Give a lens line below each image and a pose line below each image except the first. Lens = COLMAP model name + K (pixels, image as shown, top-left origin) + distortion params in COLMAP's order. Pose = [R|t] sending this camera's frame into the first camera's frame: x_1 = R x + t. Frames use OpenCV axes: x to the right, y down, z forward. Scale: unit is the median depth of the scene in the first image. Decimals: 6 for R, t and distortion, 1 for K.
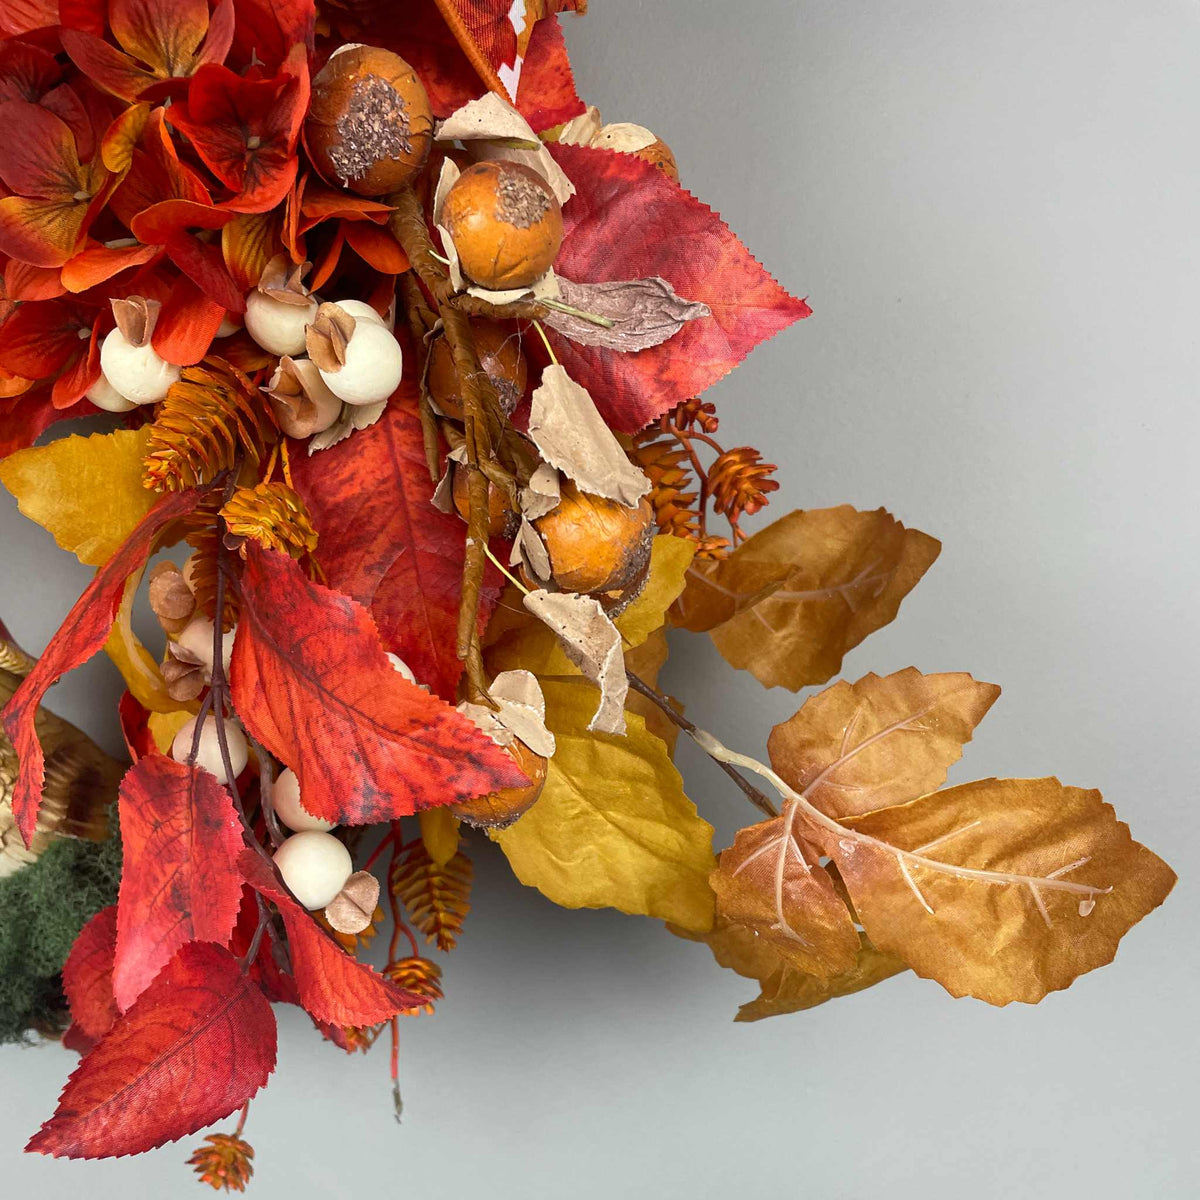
lens RADIAL K [[1227.3, 0, 601.1], [0, 1227.3, 778.1], [0, 0, 1]] dist [0.079956, -0.124122]
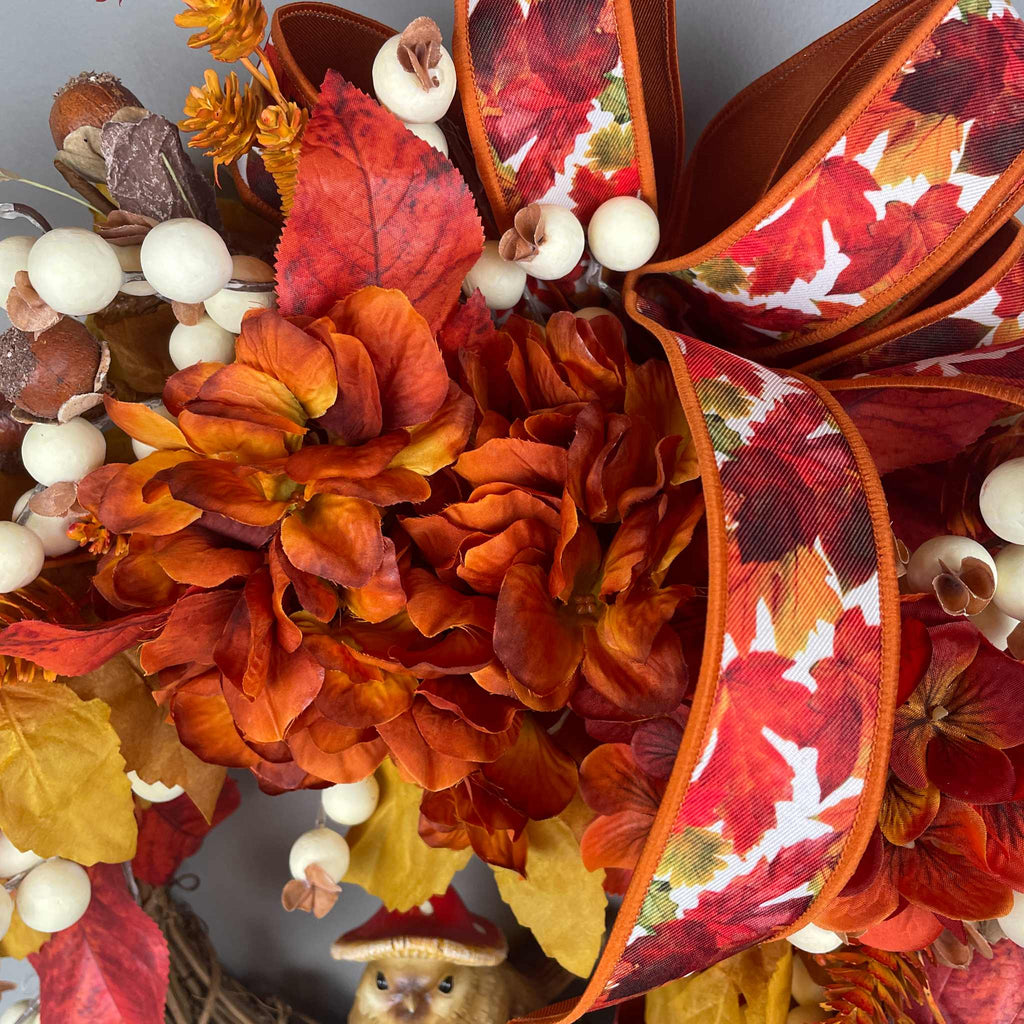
lens RADIAL K [[1049.7, 0, 512.0], [0, 1049.7, 512.0], [0, 0, 1]] dist [0.069380, -0.115227]
pose [[0.998351, 0.020867, 0.053484, -0.689460], [-0.027021, 0.992760, 0.117036, -0.776506], [-0.050655, -0.118288, 0.991686, 0.205988]]
